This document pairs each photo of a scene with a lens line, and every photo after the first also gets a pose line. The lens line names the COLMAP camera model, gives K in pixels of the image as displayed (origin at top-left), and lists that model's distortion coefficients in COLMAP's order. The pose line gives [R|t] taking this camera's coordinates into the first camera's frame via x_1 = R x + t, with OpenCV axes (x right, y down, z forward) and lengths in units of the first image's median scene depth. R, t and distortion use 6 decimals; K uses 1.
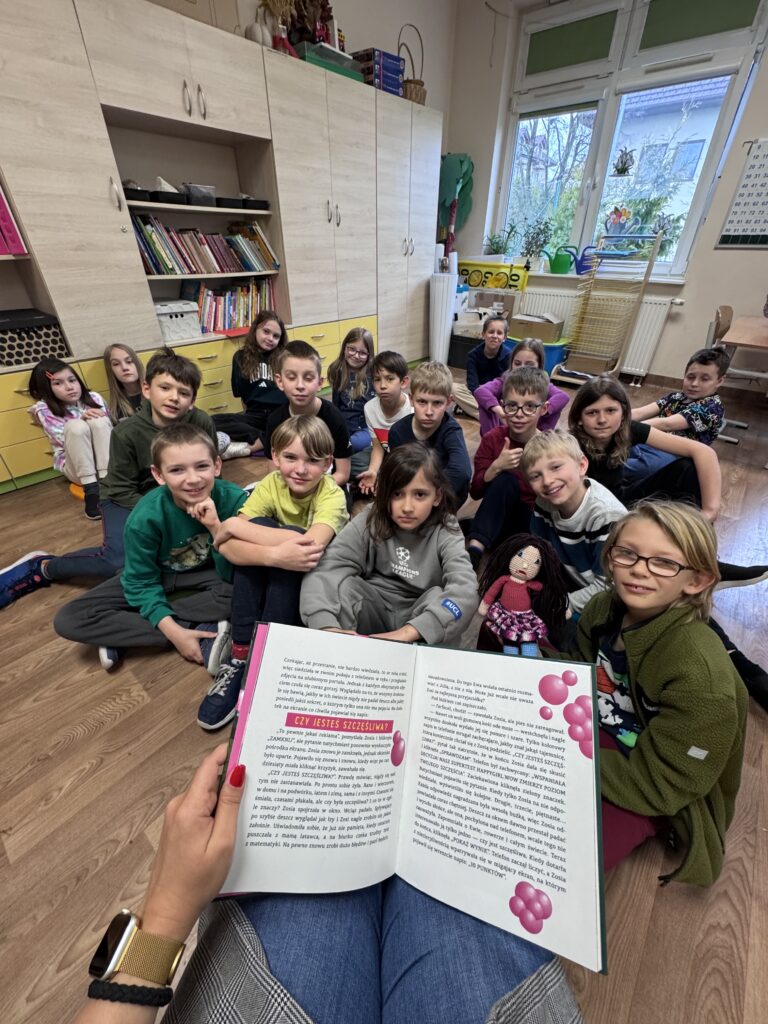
lens RADIAL K [[412.2, 0, 384.0], [0, 412.2, 512.0], [0, 0, 1]] dist [0.000352, 0.000245]
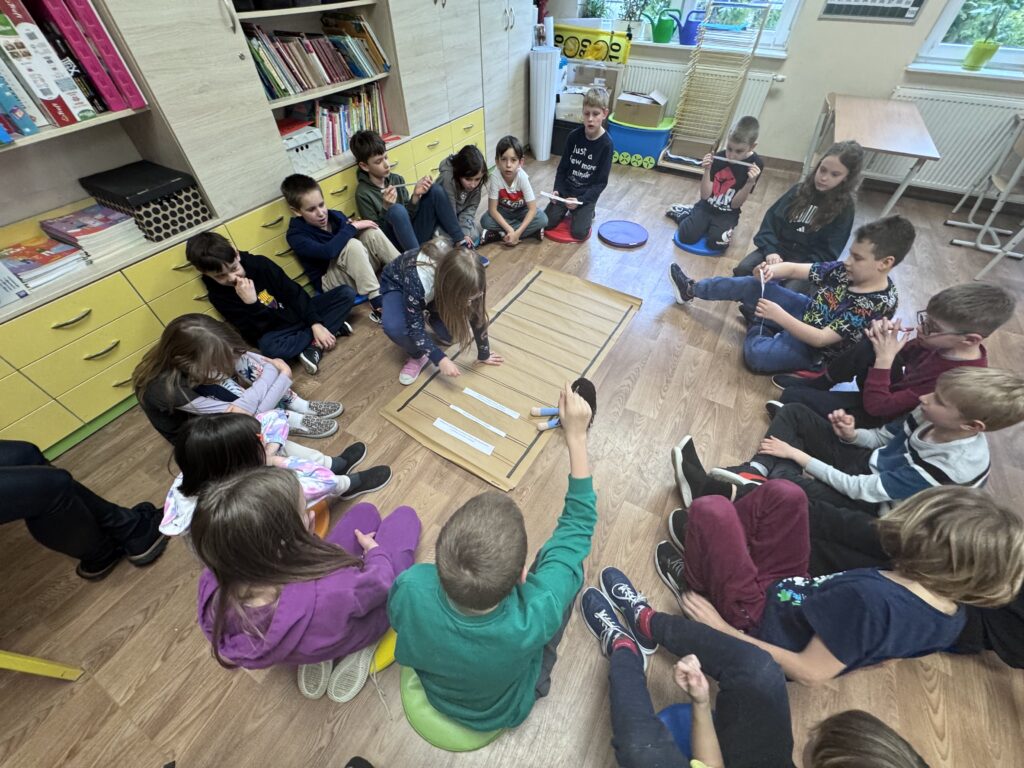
lens RADIAL K [[412.2, 0, 512.0], [0, 412.2, 384.0], [0, 0, 1]] dist [0.000352, 0.000245]
pose [[0.980550, -0.147231, 0.129790, -0.212106], [0.112075, 0.962881, 0.245561, -0.128475], [-0.161127, -0.226238, 0.960653, -0.048715]]
